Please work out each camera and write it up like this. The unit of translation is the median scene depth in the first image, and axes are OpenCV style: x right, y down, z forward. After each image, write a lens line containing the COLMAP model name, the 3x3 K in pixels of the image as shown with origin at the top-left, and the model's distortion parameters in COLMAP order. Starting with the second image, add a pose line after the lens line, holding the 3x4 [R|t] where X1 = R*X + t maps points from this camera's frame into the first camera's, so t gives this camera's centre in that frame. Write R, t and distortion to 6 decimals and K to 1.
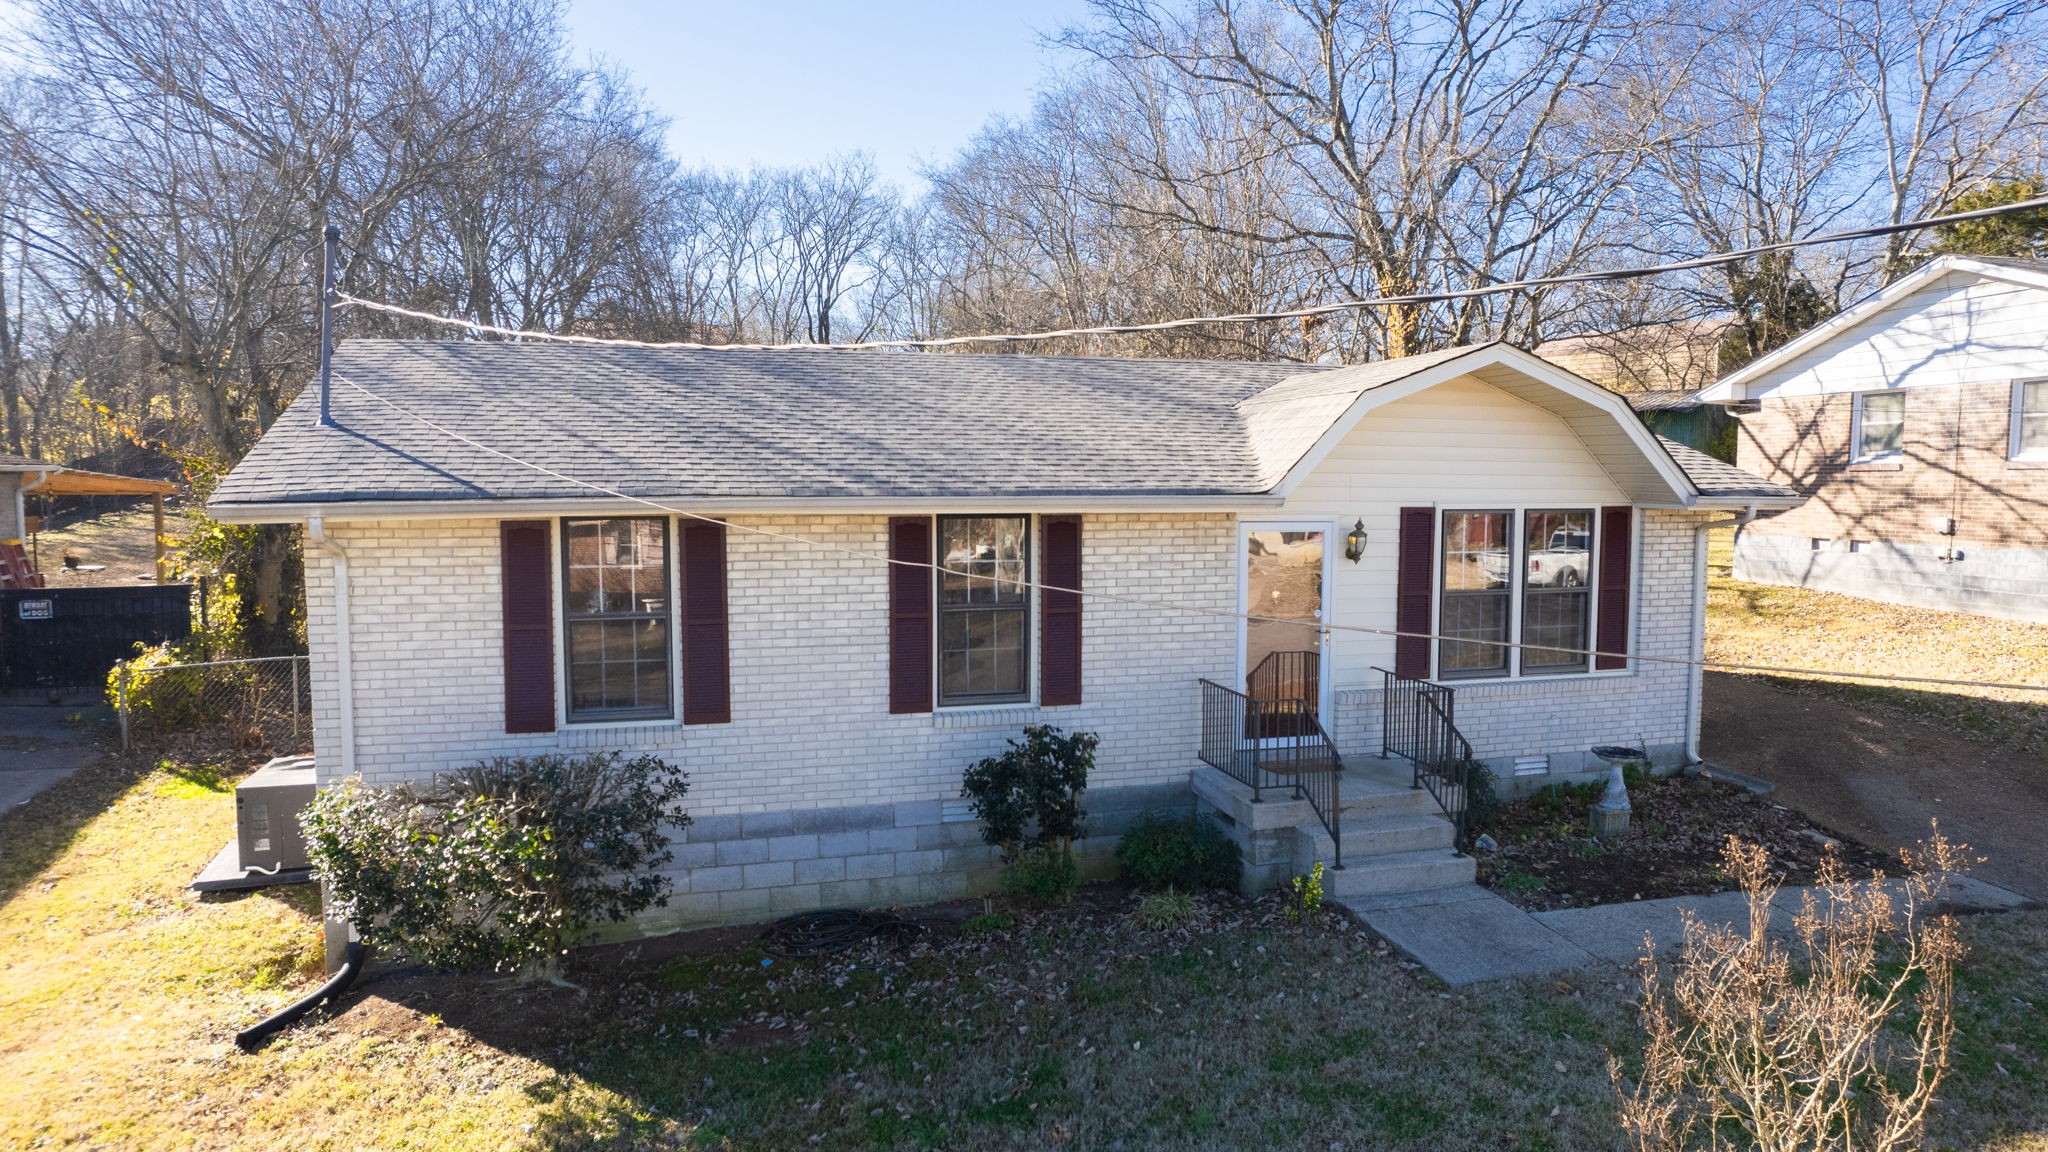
lens RADIAL K [[1305.1, 0, 1036.6], [0, 1305.1, 572.7], [0, 0, 1]] dist [-0.055929, 0.039230]
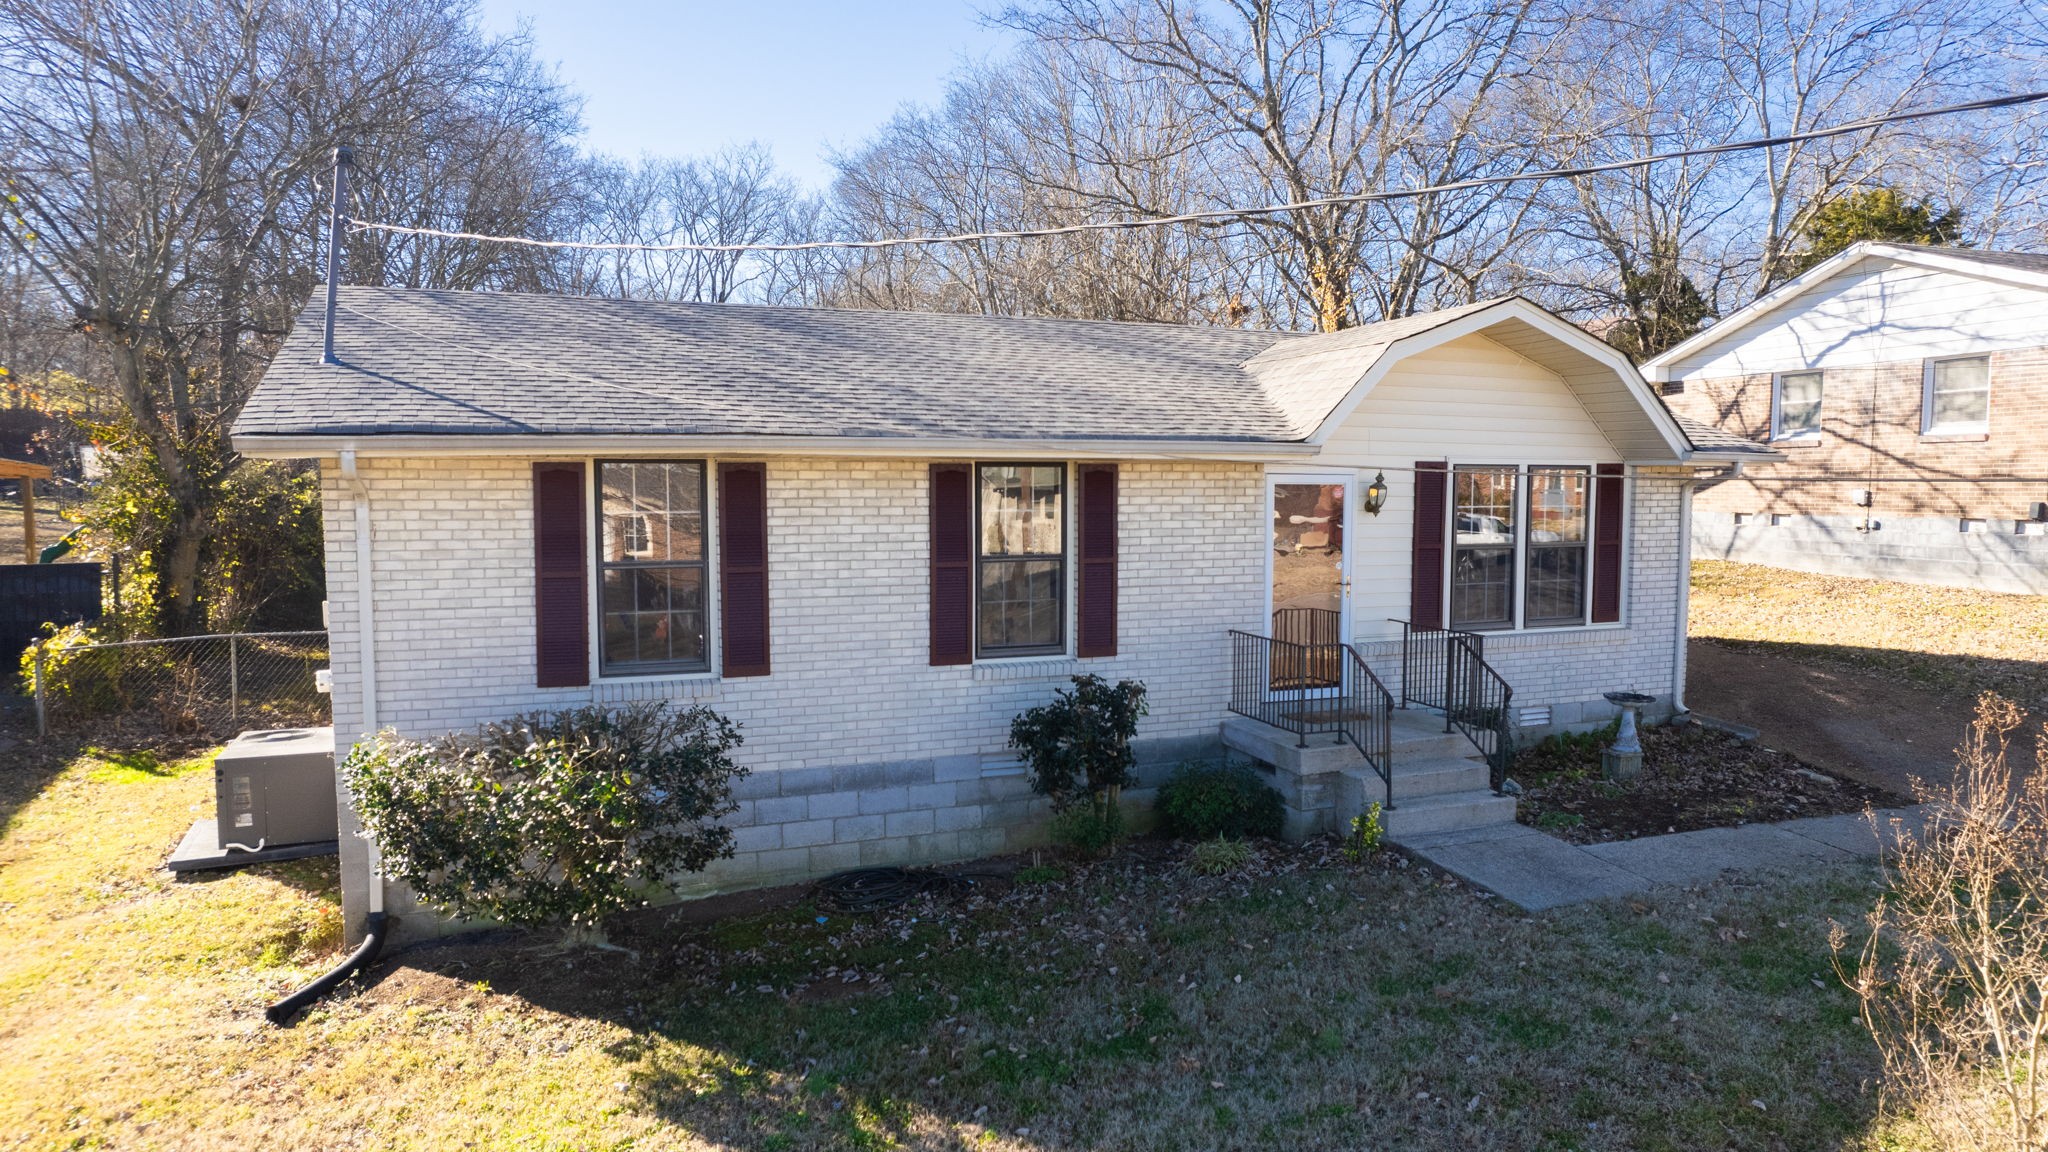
lens RADIAL K [[1305.1, 0, 1035.9], [0, 1305.1, 572.6], [0, 0, 1]] dist [-0.055929, 0.039230]
pose [[0.995502, -0.007110, 0.094470, -0.124889], [0.007465, 0.999966, -0.003414, 0.042310], [-0.094442, 0.004104, 0.995522, 0.020387]]
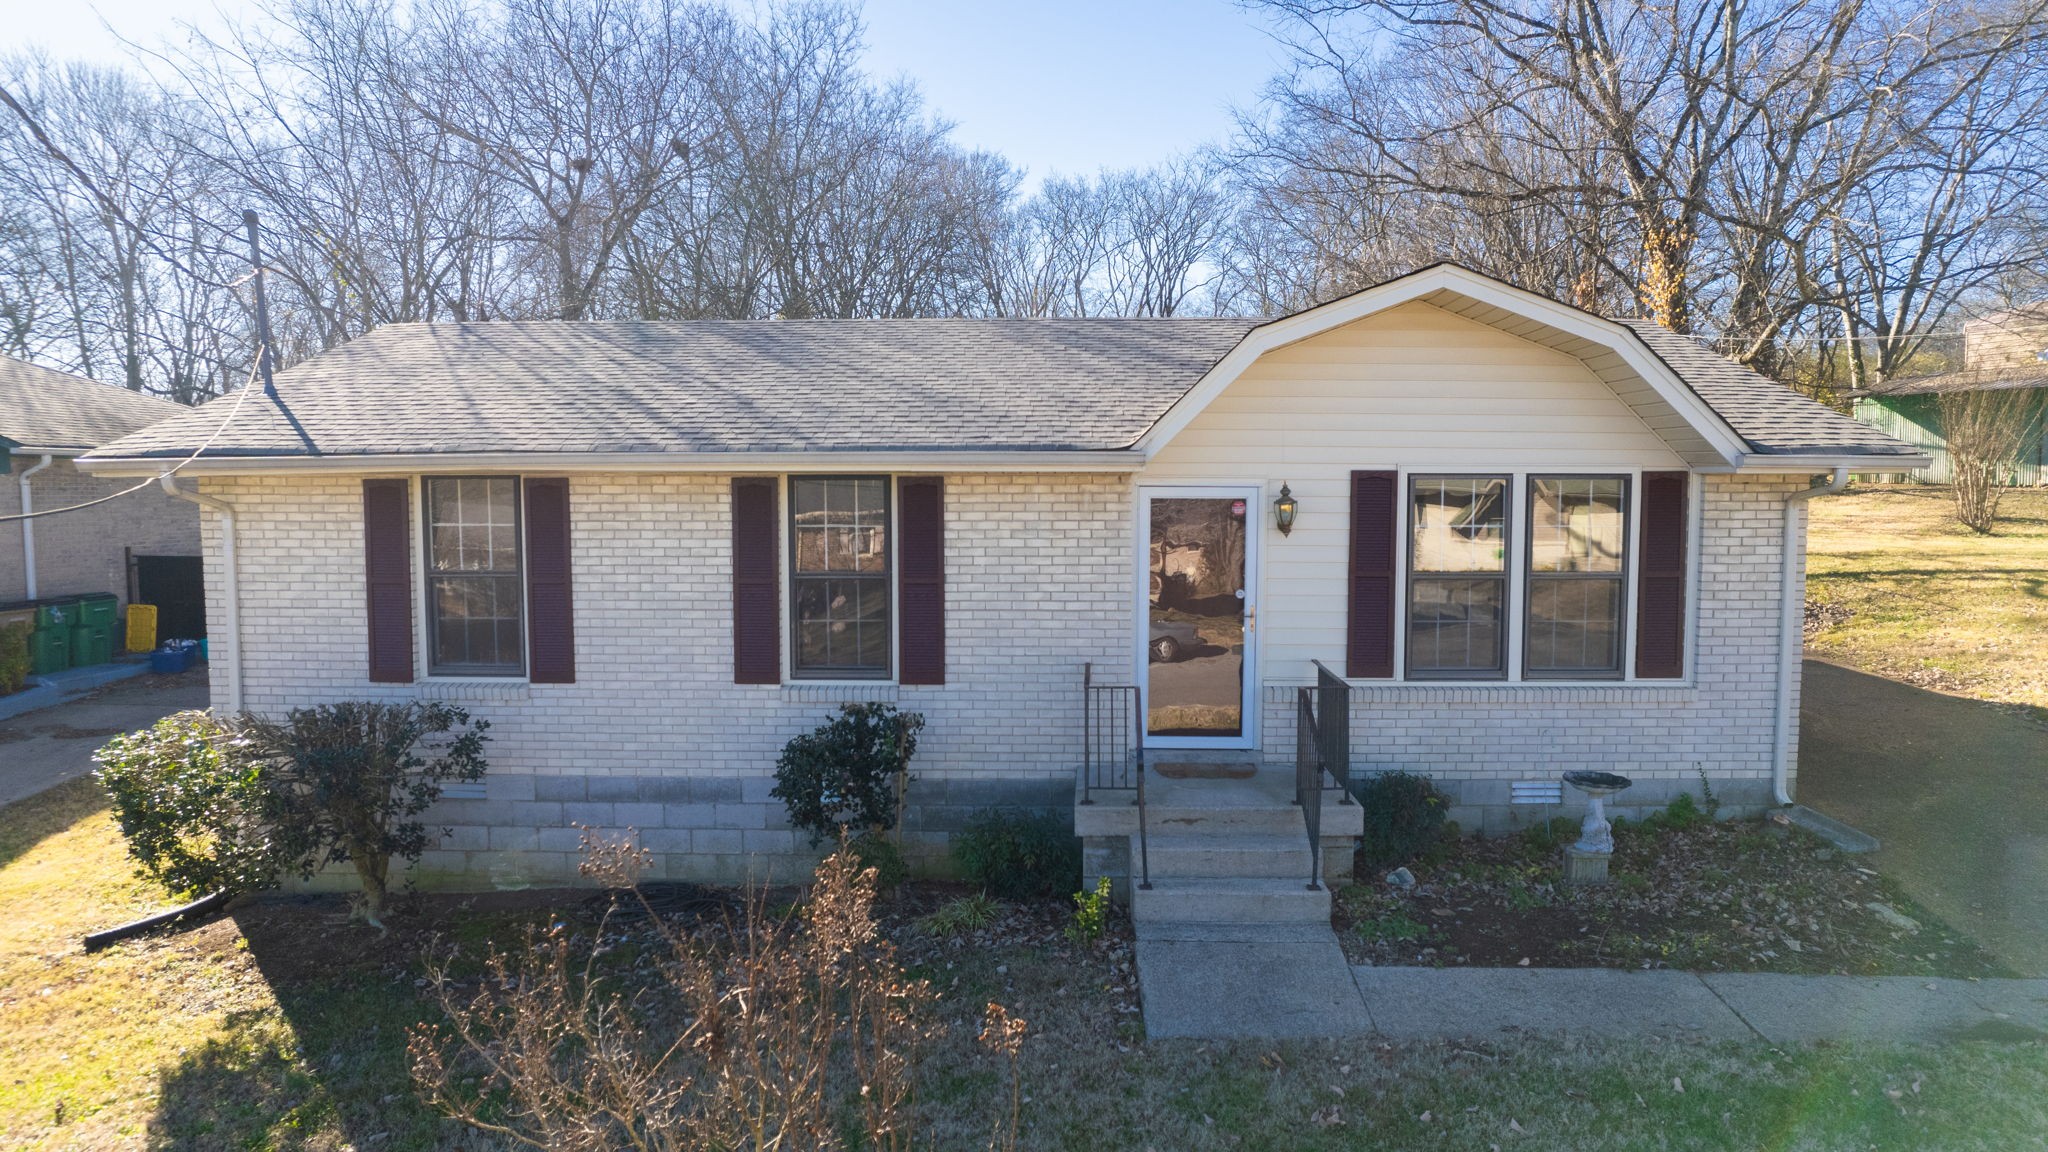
lens RADIAL K [[1305.1, 0, 1045.4], [0, 1305.1, 571.9], [0, 0, 1]] dist [-0.055929, 0.039230]
pose [[0.950698, 0.019245, -0.309520, 0.396379], [-0.021391, 0.999765, -0.003542, 0.024785], [0.309379, 0.009989, 0.950886, 0.160313]]
